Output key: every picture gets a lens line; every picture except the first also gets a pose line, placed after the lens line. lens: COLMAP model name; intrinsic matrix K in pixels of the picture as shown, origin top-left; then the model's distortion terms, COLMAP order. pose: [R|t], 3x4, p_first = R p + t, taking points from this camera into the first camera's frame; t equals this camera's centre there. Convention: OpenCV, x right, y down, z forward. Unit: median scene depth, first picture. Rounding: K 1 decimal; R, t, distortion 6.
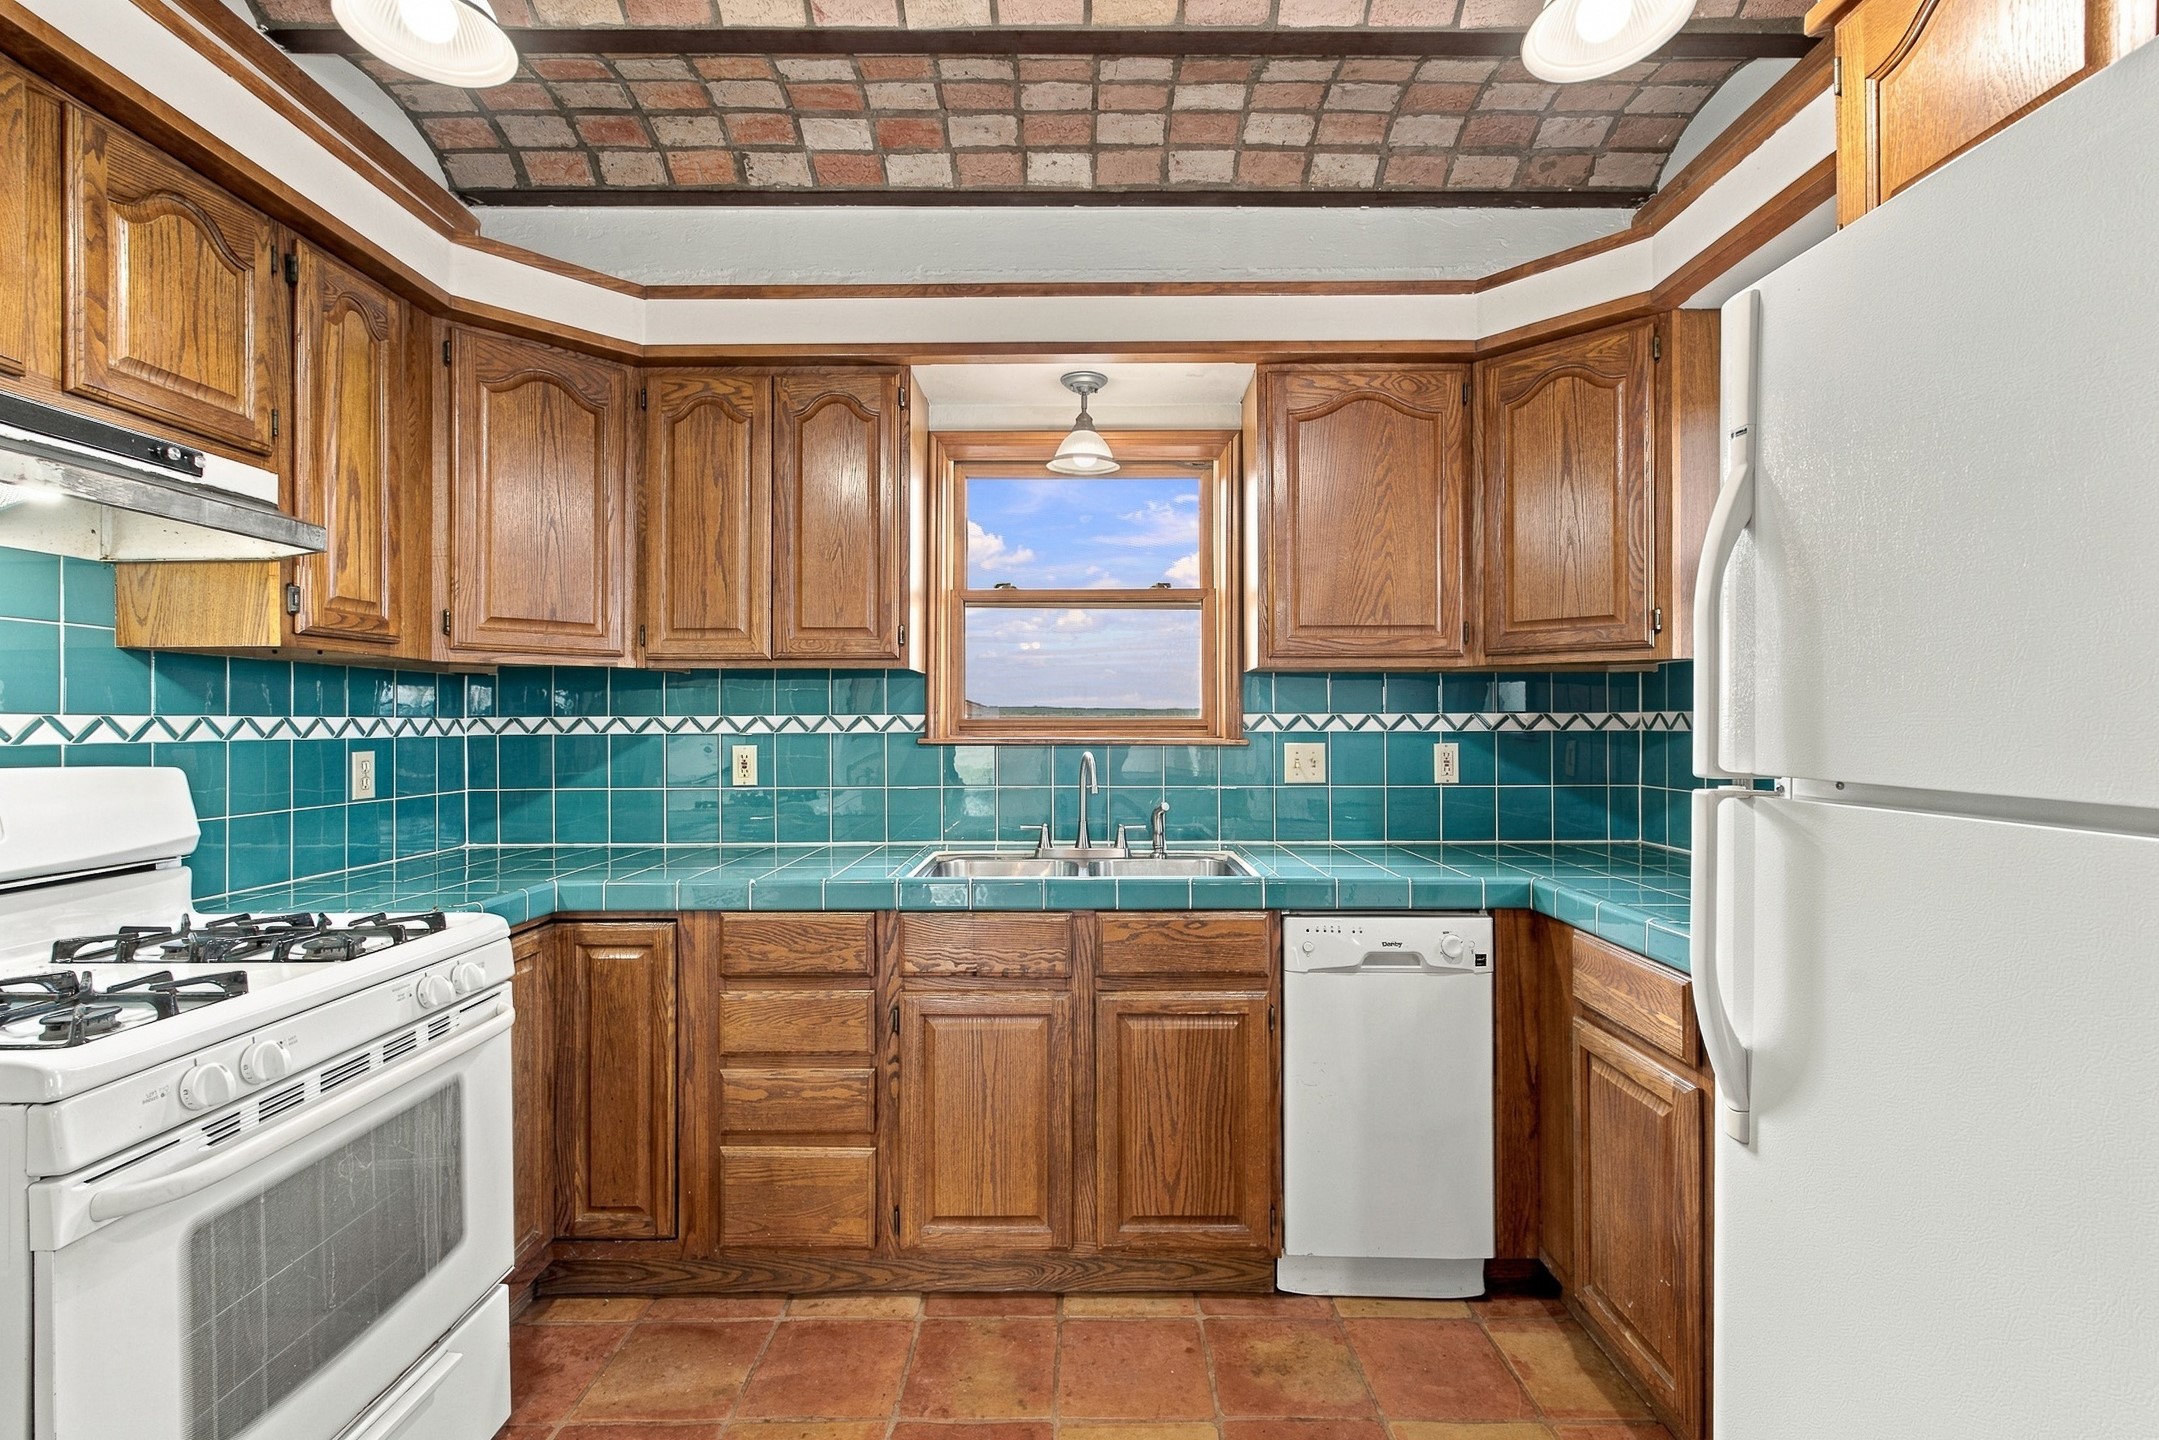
lens RADIAL K [[953.6, 0, 1081.1], [0, 953.6, 711.2], [0, 0, 1]] dist [0.002522, 0.000179]
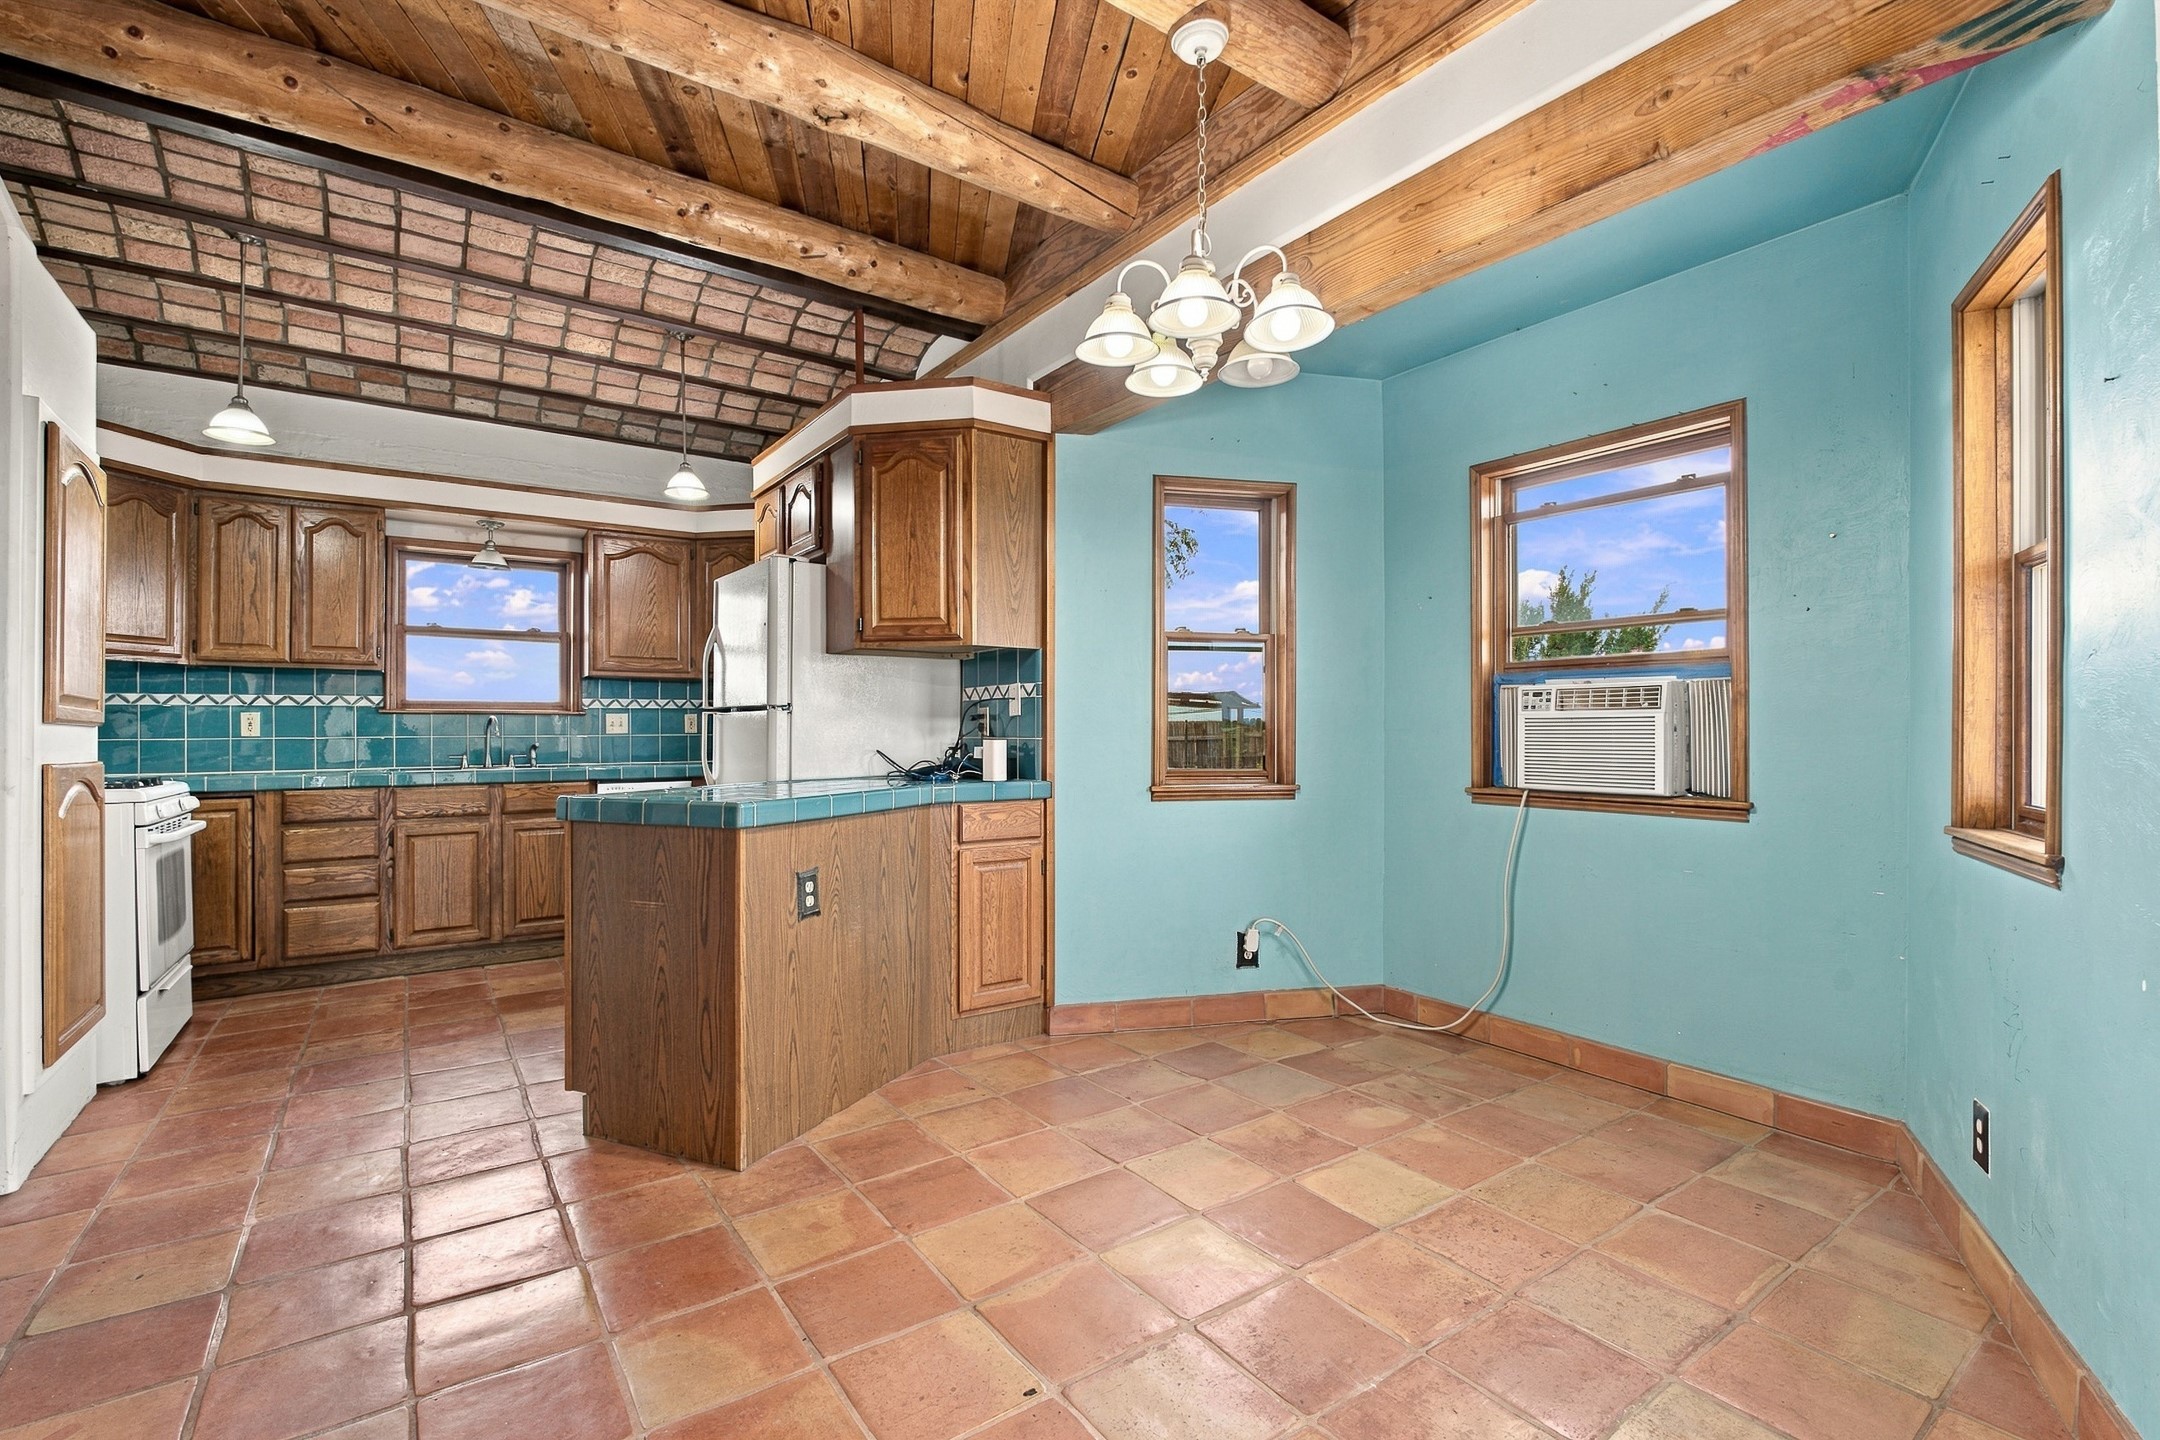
lens RADIAL K [[952.9, 0, 1080.0], [0, 952.9, 720.0], [0, 0, 1]] dist [-0.013855, 0.000184]
pose [[0.814408, 0.003998, 0.580280, -0.167008], [-0.002597, 0.999991, -0.003244, 0.065501], [-0.580288, 0.001135, 0.814411, -1.527136]]
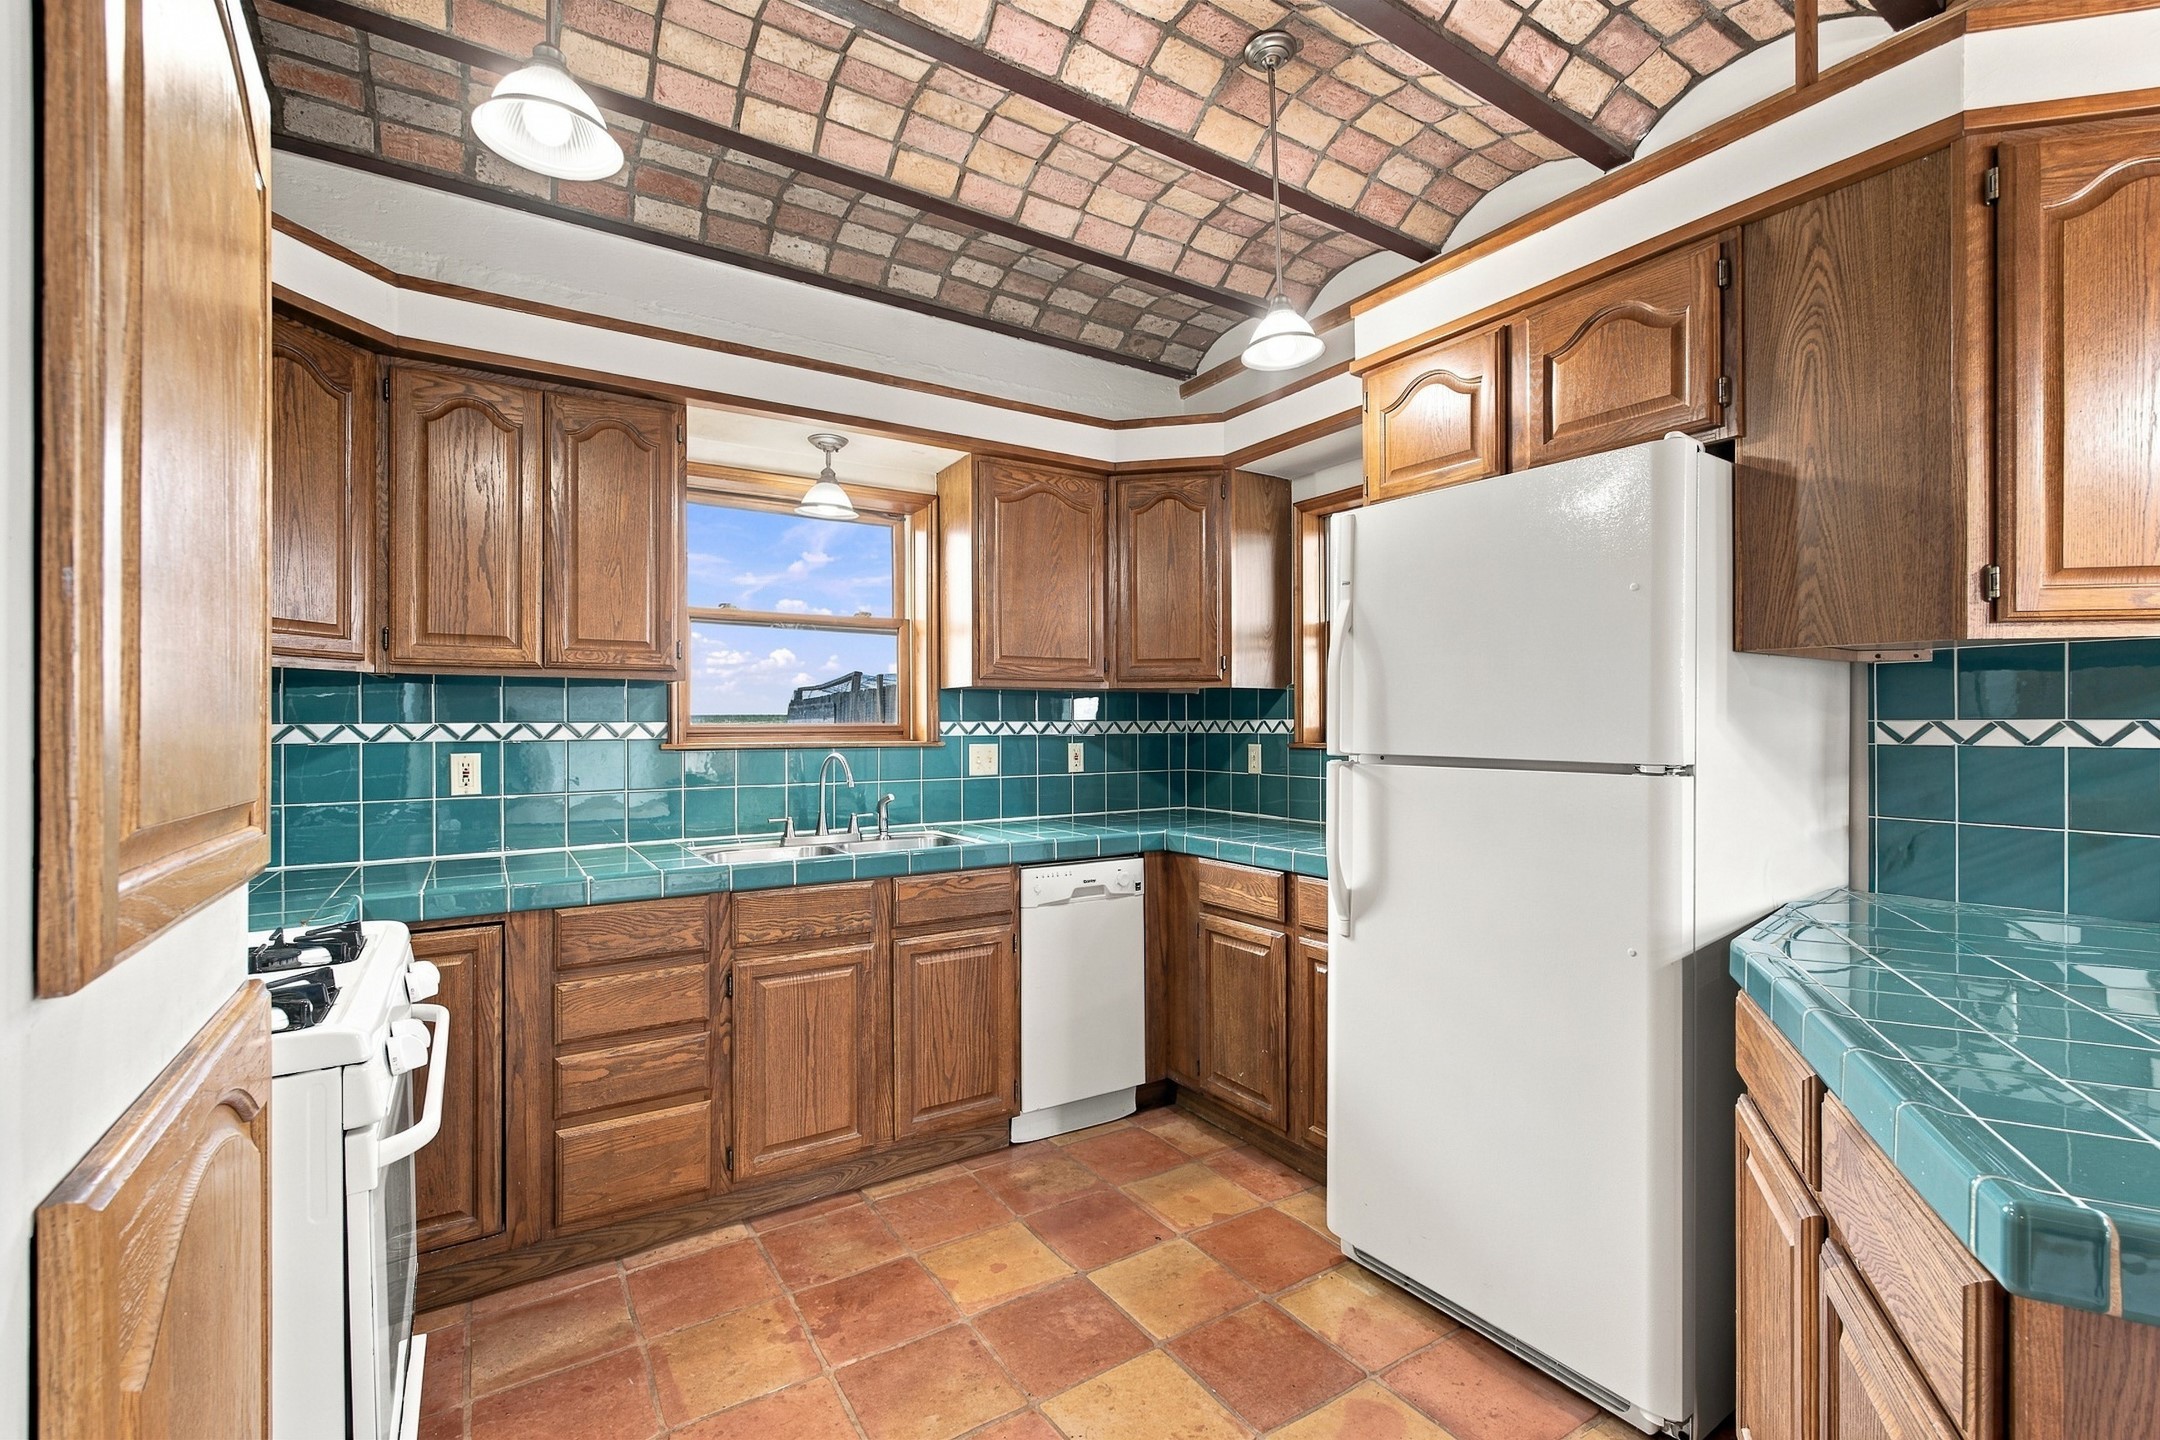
lens RADIAL K [[937.3, 0, 1080.0], [0, 937.3, 720.0], [0, 0, 1]] dist [0.000611, 0.000051]
pose [[0.840860, 0.002044, 0.541249, -0.446073], [-0.002364, 0.999997, -0.000104, 0.000273], [-0.541247, -0.001192, 0.840863, -0.182687]]
